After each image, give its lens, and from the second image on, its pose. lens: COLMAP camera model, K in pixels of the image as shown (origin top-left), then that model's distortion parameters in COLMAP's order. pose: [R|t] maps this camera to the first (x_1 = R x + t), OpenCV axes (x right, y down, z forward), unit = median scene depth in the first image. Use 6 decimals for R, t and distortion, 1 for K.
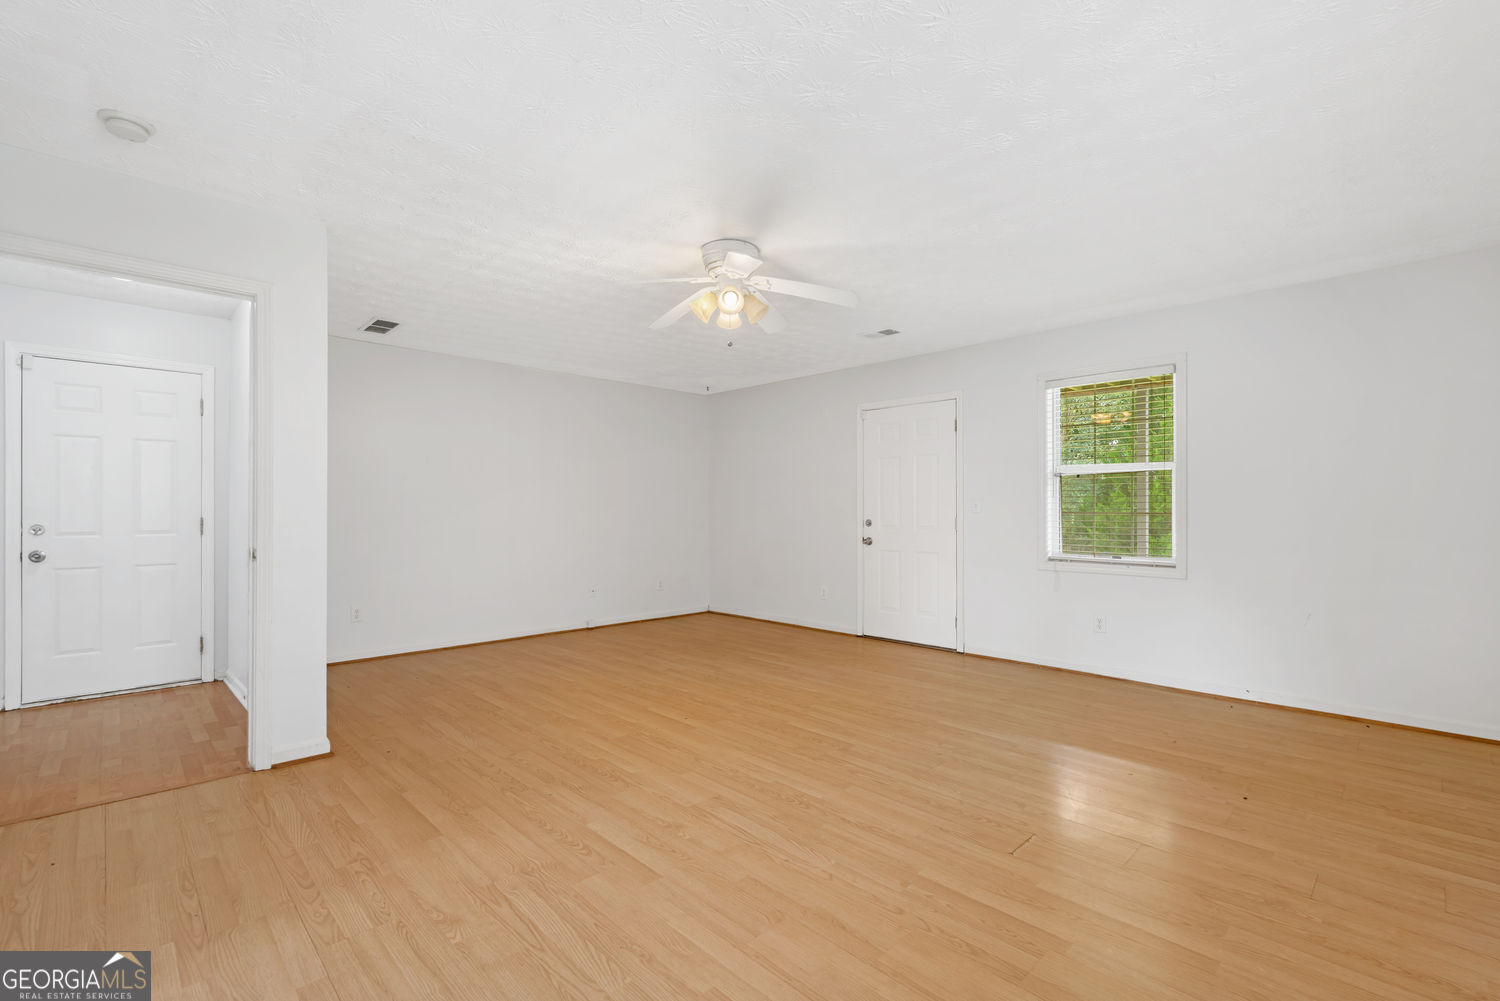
lens RADIAL K [[666.2, 0, 751.3], [0, 666.2, 507.1], [0, 0, 1]] dist [-0.001965, 0.000198]
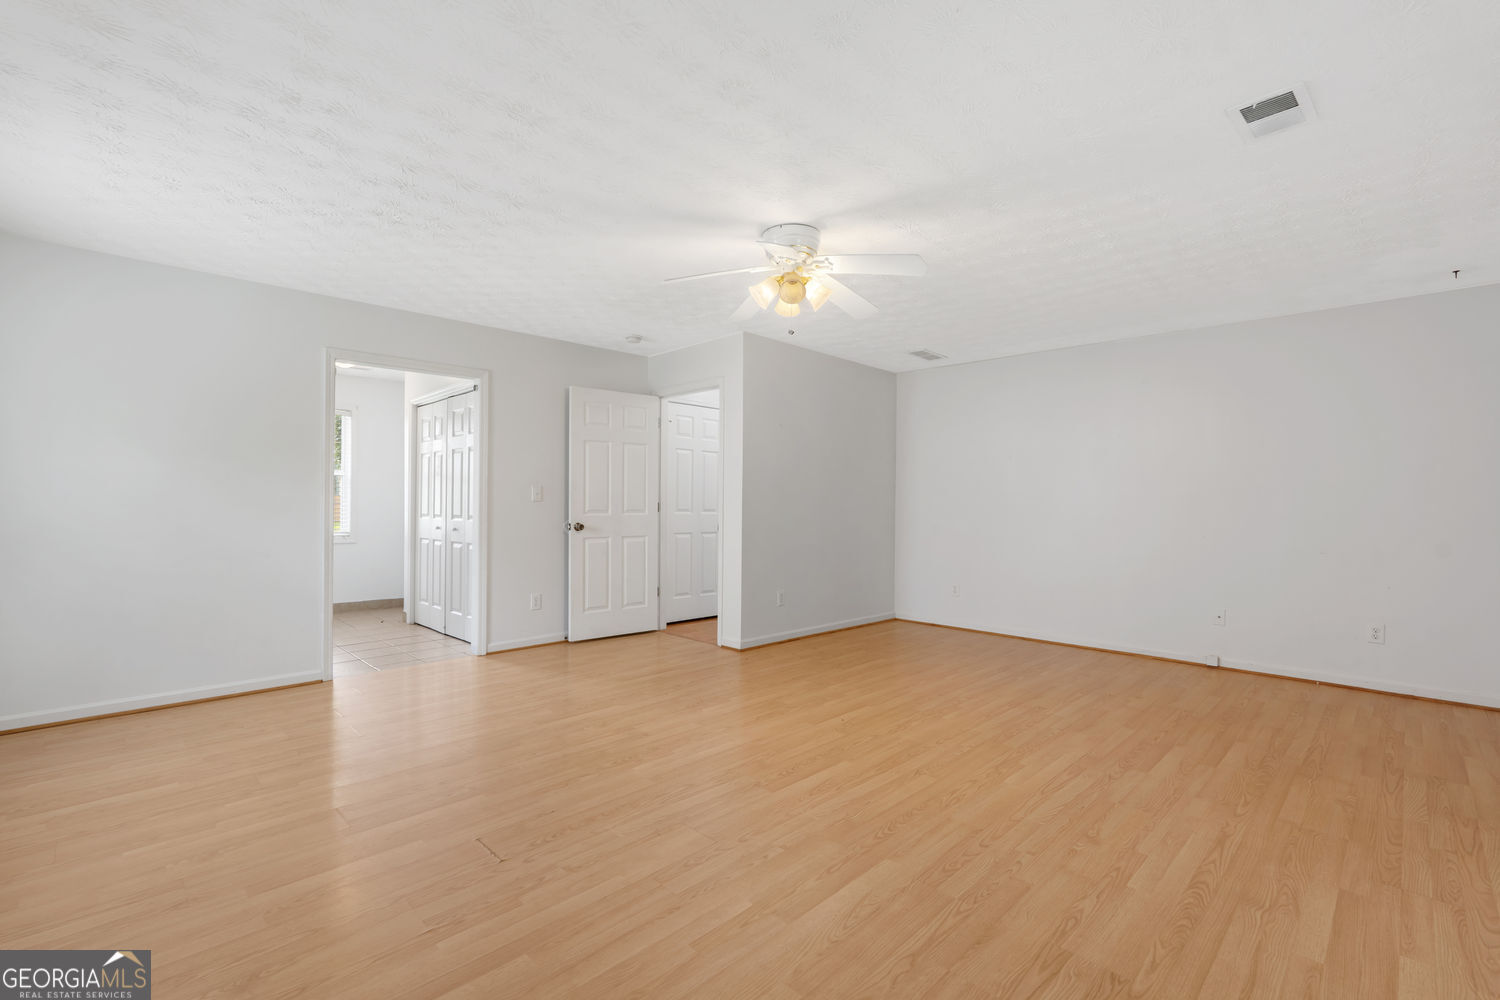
lens RADIAL K [[666.2, 0, 751.4], [0, 666.2, 498.4], [0, 0, 1]] dist [-0.001965, 0.000198]
pose [[0.000938, -0.008457, -0.999964, 0.953328], [0.000970, 0.999964, -0.008456, 0.007382], [0.999999, -0.000962, 0.000946, 0.958656]]
